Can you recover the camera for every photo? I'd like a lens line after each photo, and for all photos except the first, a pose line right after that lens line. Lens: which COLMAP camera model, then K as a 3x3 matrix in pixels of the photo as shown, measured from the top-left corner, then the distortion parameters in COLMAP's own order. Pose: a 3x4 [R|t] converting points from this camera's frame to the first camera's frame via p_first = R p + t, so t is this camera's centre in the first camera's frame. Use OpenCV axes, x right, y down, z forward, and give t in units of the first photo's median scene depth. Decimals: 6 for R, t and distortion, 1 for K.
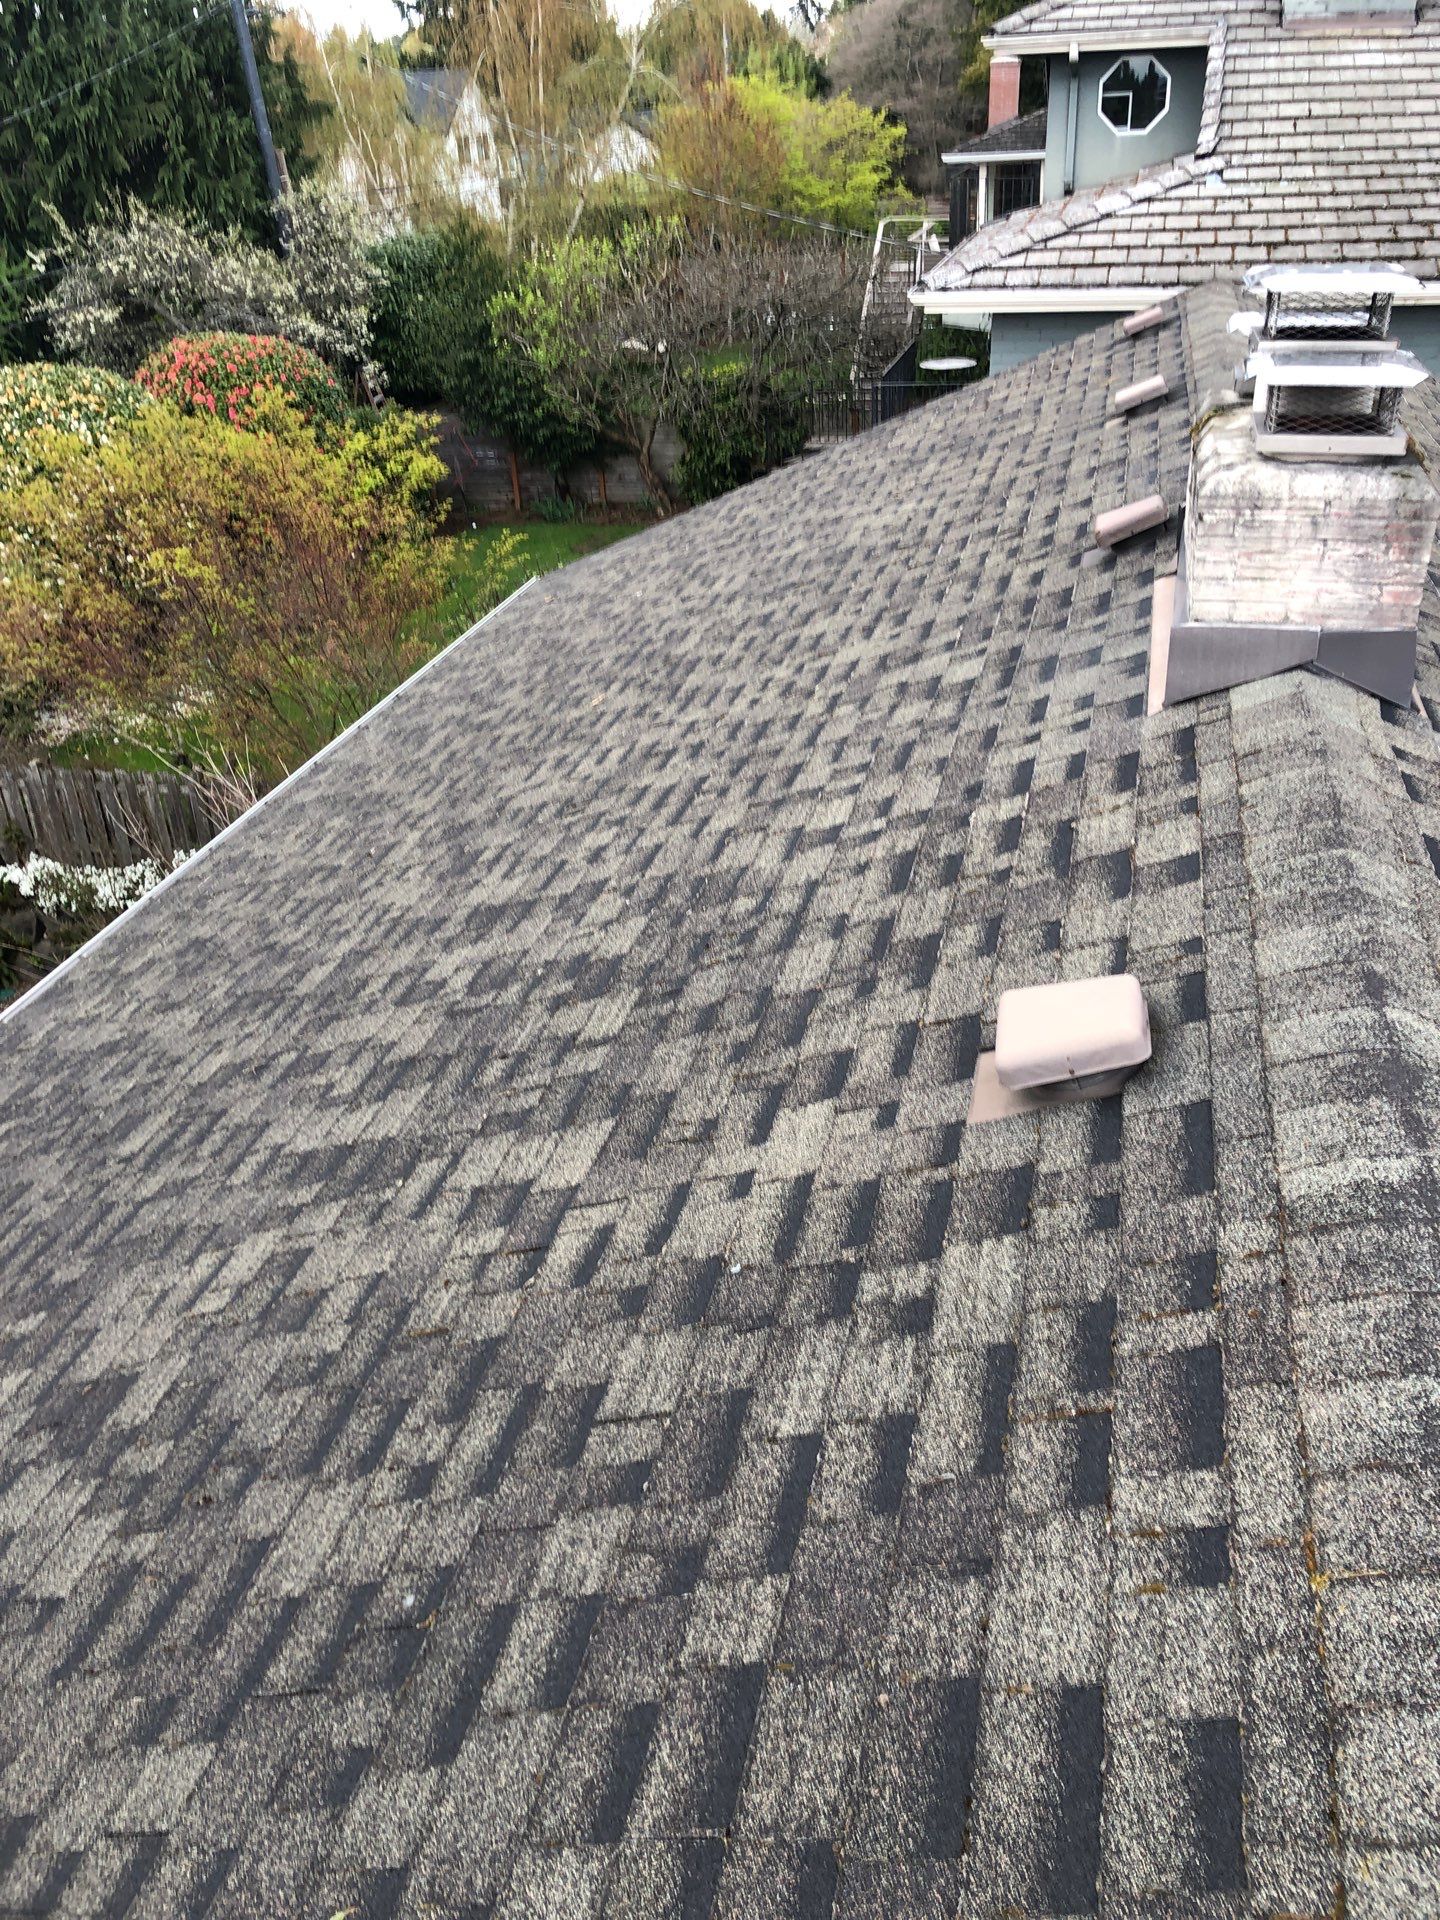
lens RADIAL K [[1526.7, 0, 731.6], [0, 1526.7, 955.3], [0, 0, 1]] dist [-0.001367, 0.005113]
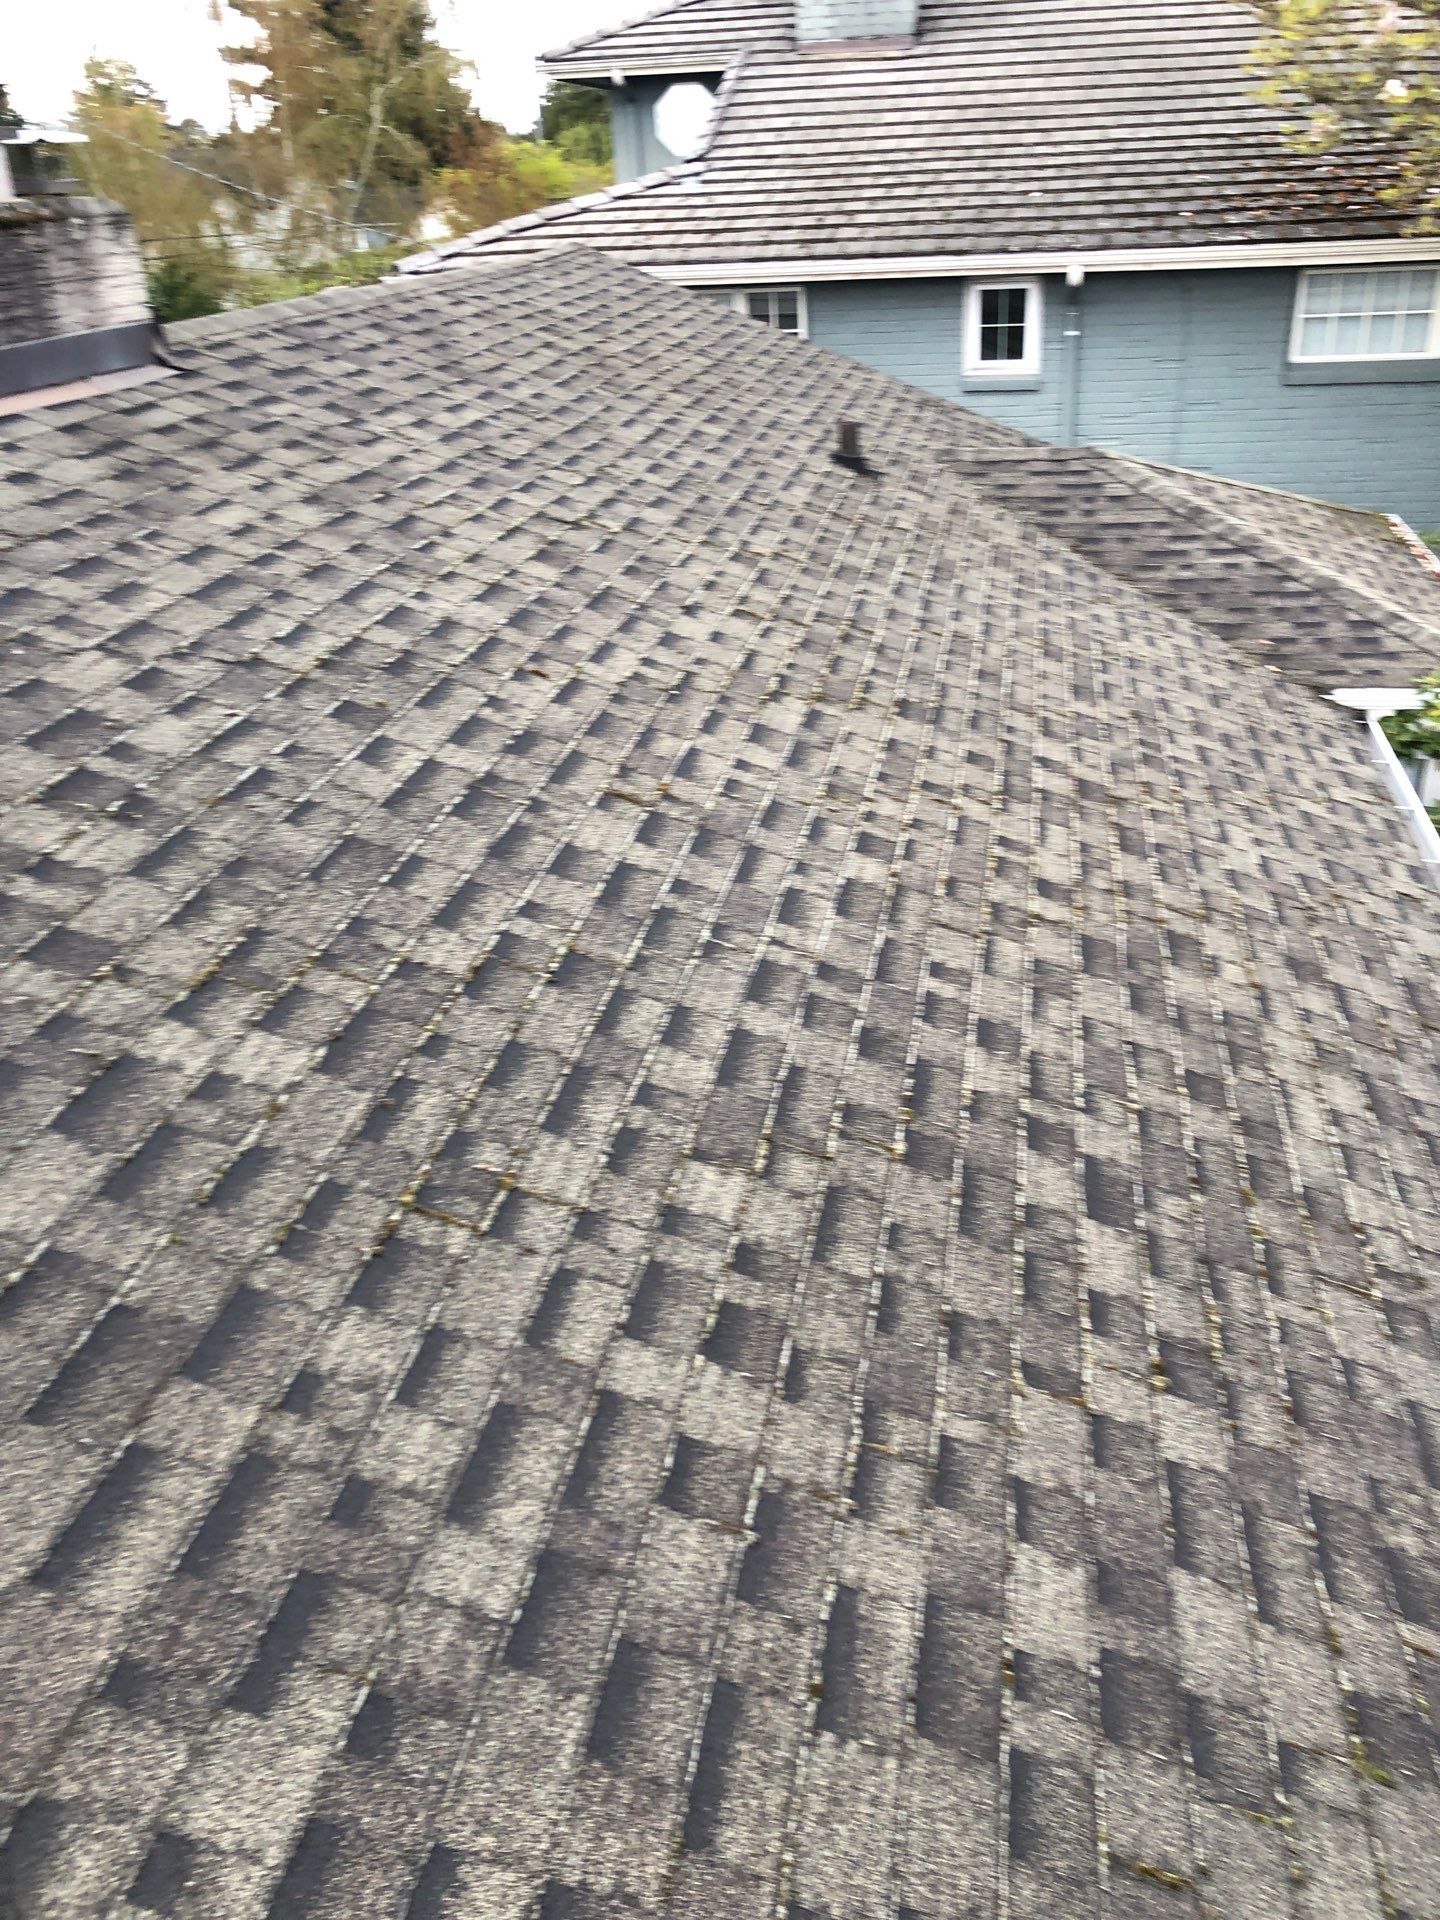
lens RADIAL K [[1526.7, 0, 731.6], [0, 1526.7, 955.3], [0, 0, 1]] dist [-0.001367, 0.005113]
pose [[0.997292, -0.029143, 0.067524, 0.964432], [0.031787, 0.998756, -0.038407, 0.358002], [-0.066321, 0.040449, 0.996978, -0.296896]]
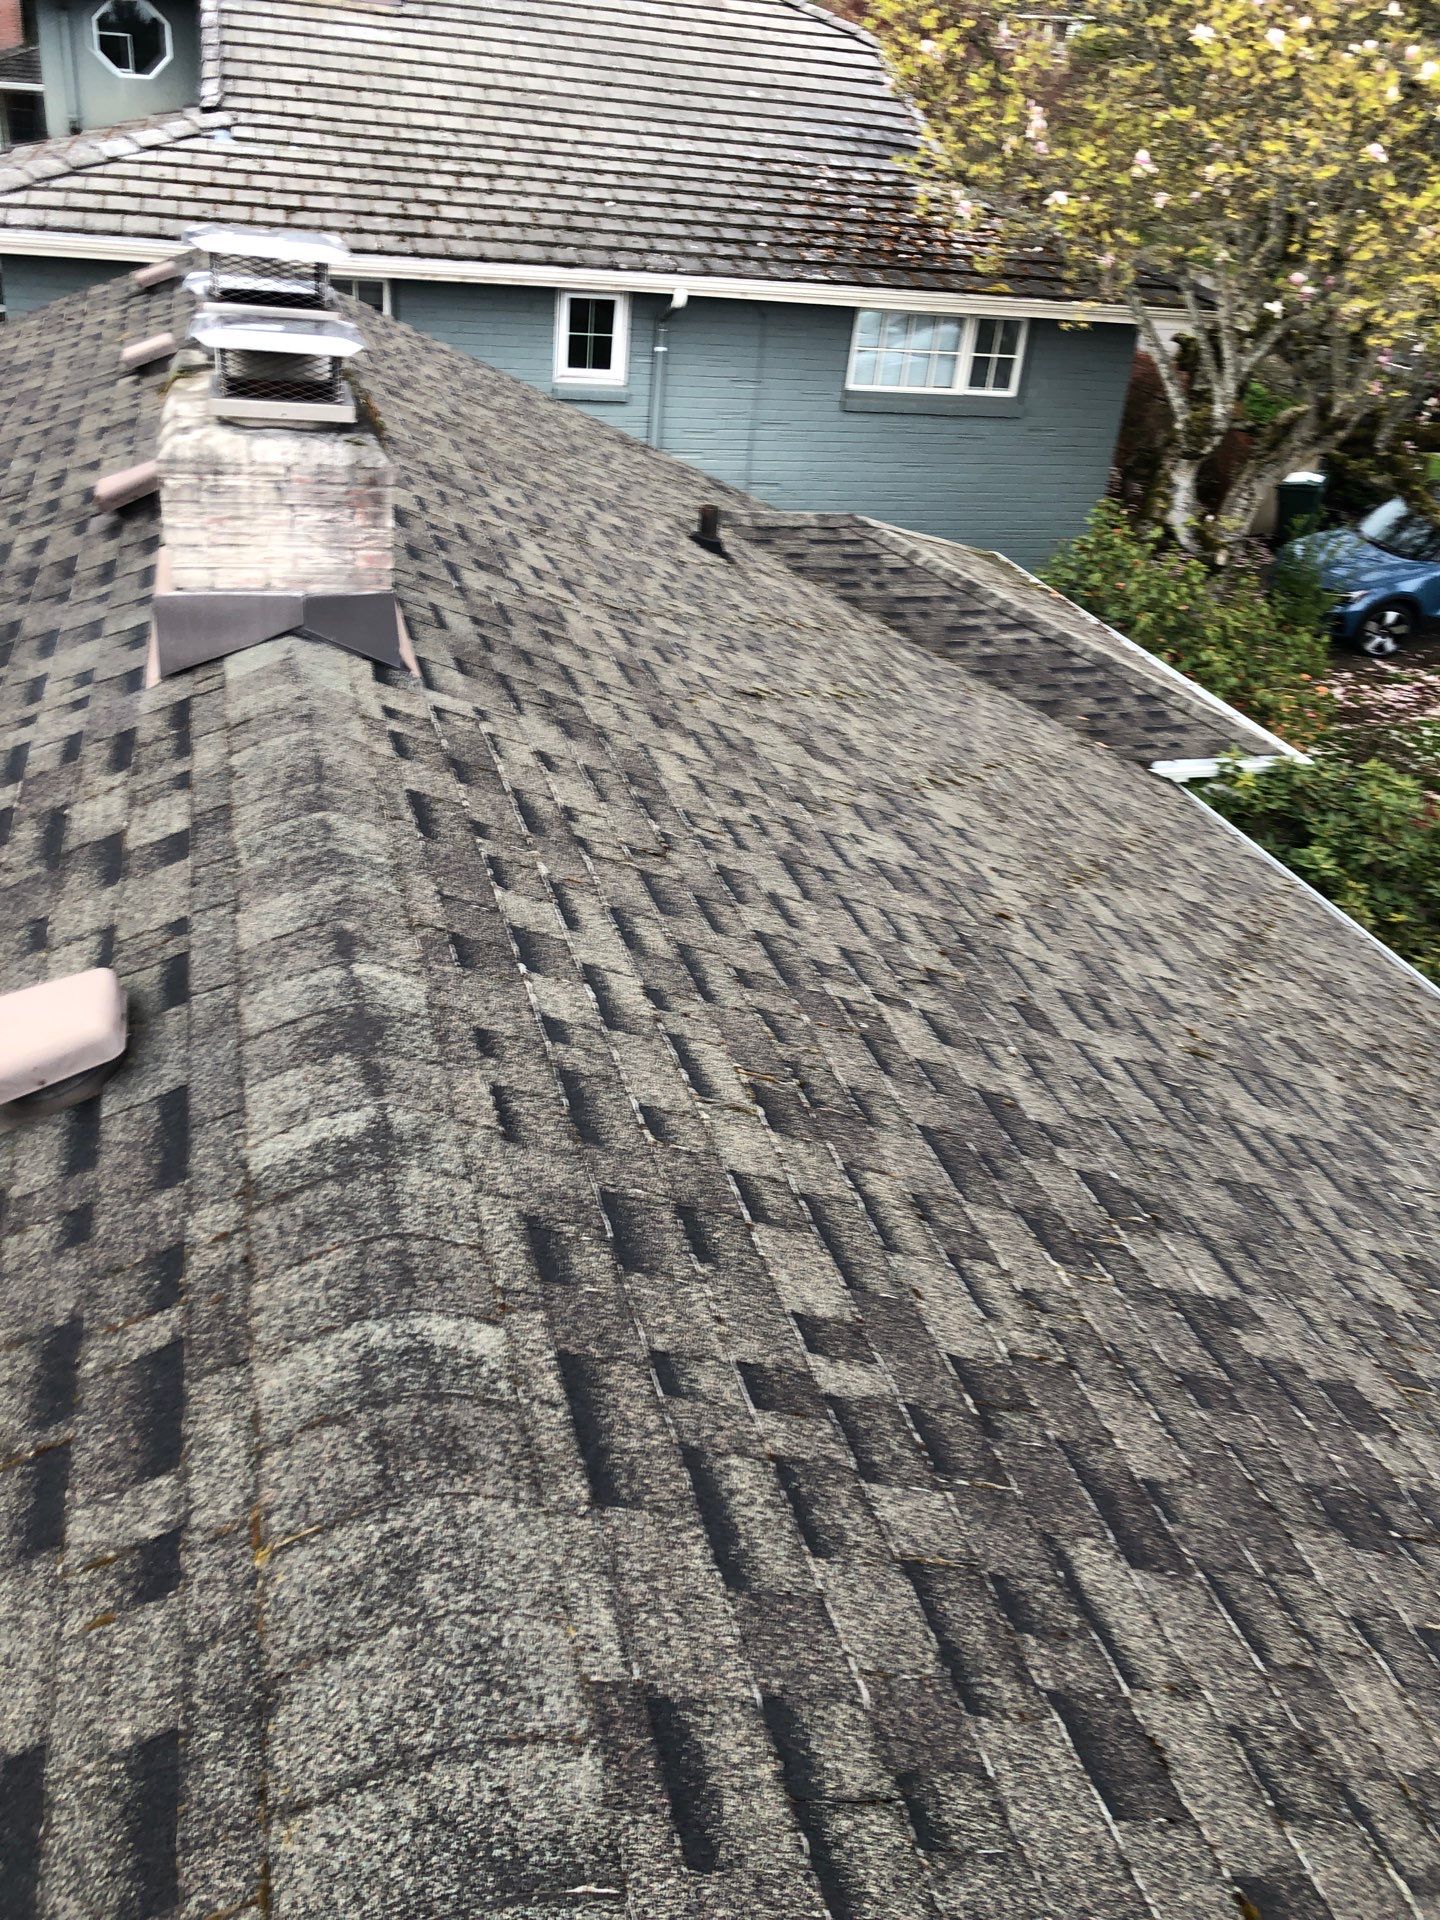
lens RADIAL K [[1526.7, 0, 731.6], [0, 1526.7, 955.3], [0, 0, 1]] dist [-0.001367, 0.005113]
pose [[0.851986, -0.145191, 0.503030, 0.091659], [0.134326, 0.989237, 0.058017, 0.002031], [-0.506040, 0.018140, 0.862319, -0.010622]]
